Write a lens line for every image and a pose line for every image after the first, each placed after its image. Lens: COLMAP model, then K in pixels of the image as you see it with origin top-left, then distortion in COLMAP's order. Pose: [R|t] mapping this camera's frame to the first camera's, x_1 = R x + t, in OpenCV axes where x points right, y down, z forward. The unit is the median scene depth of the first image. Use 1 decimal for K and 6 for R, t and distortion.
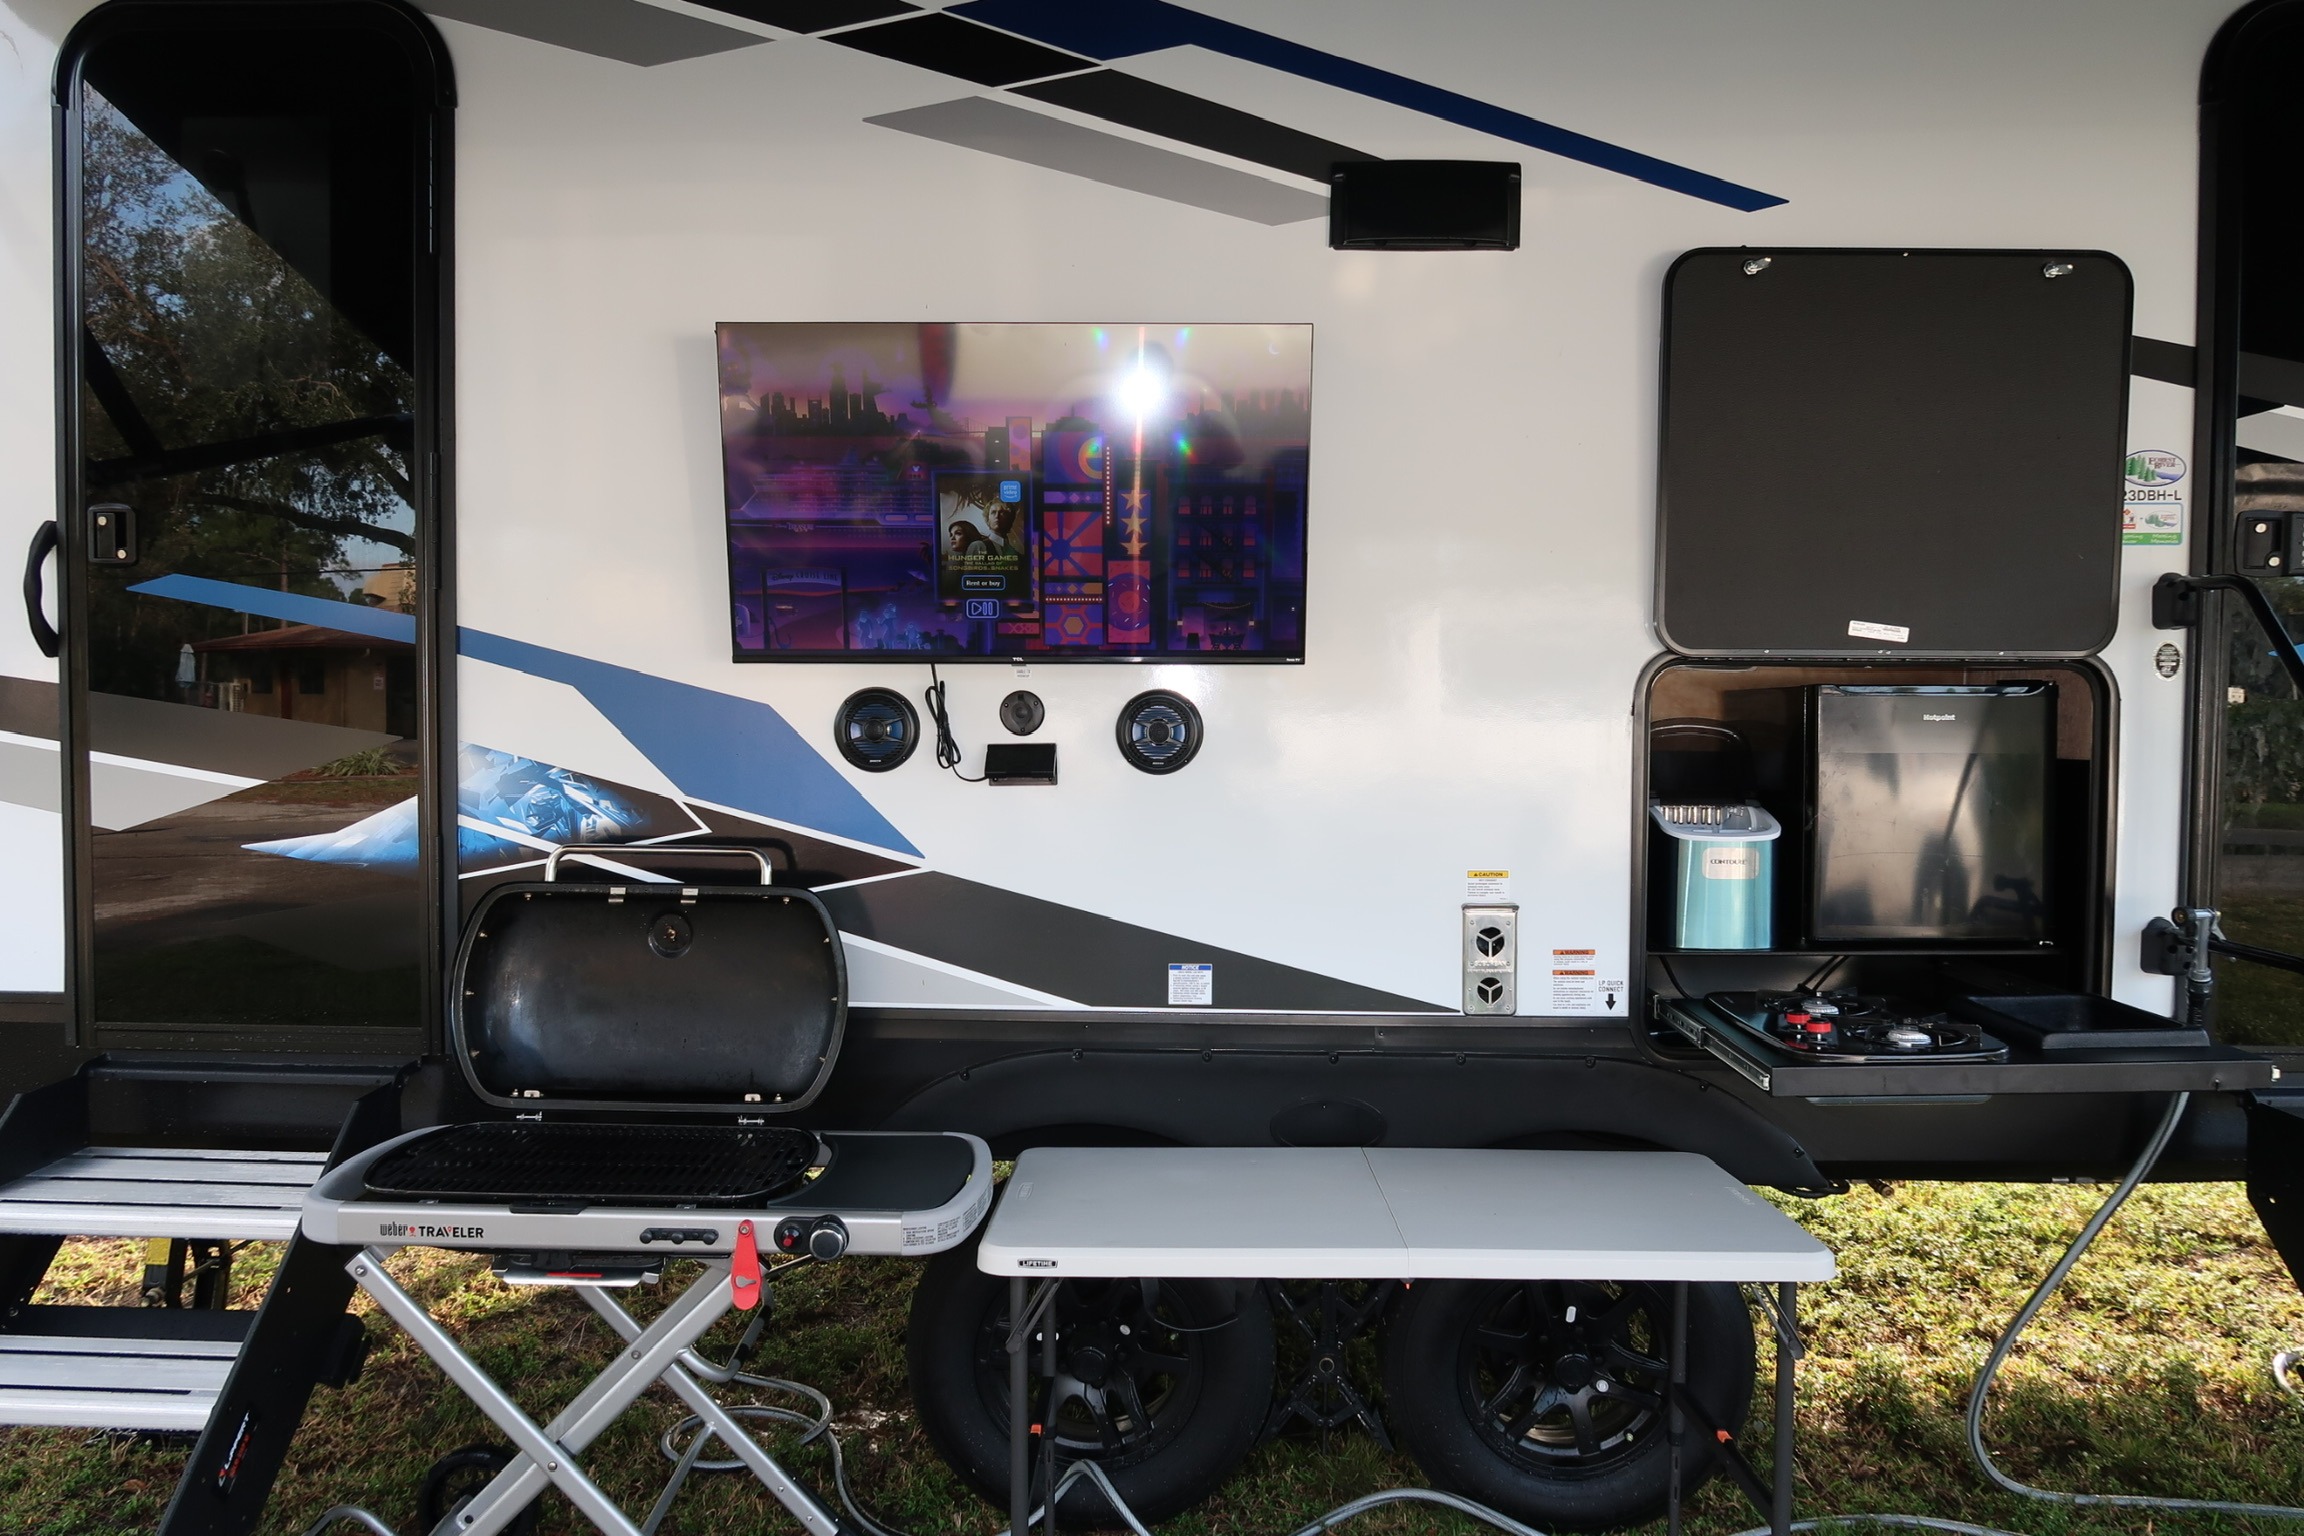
lens RADIAL K [[1561.0, 0, 1153.5], [0, 1561.0, 757.6], [0, 0, 1]] dist [-0.019799, -0.001227]
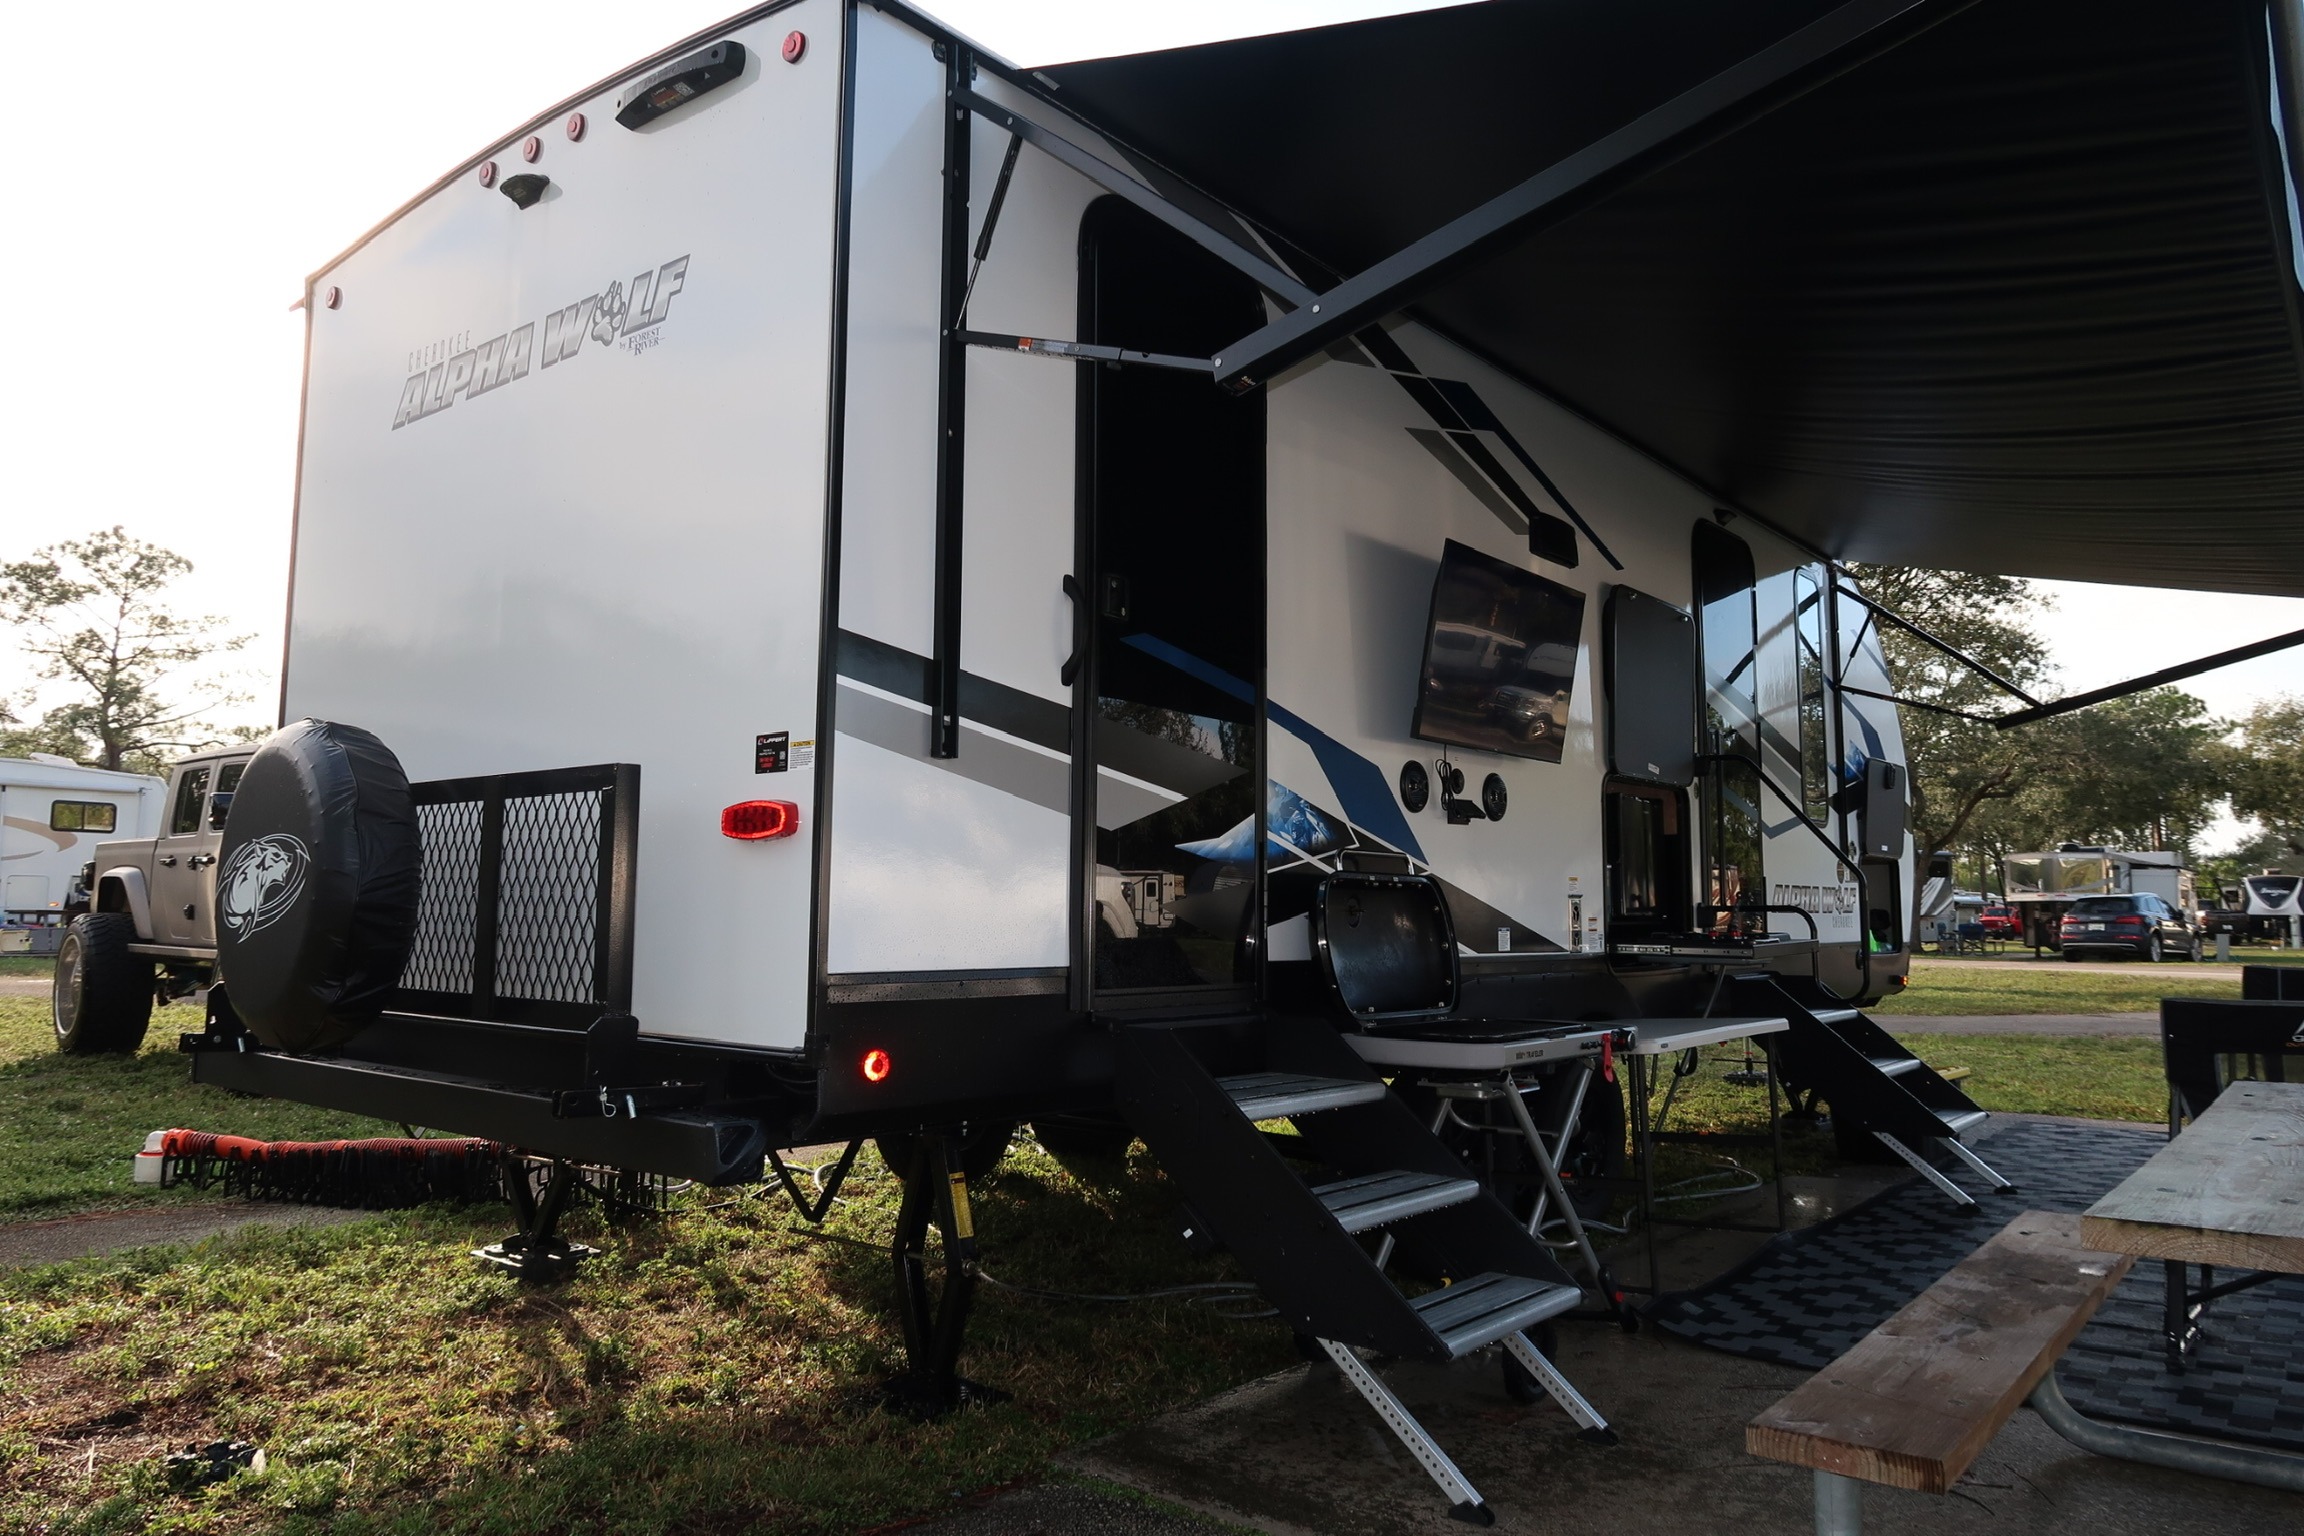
lens RADIAL K [[1561.0, 0, 1155.1], [0, 1561.0, 761.2], [0, 0, 1]] dist [-0.019799, -0.001227]
pose [[0.609849, 0.074287, 0.789028, -1.636459], [0.028462, 0.992902, -0.115480, 0.137217], [-0.792006, 0.092883, 0.603406, 0.217991]]
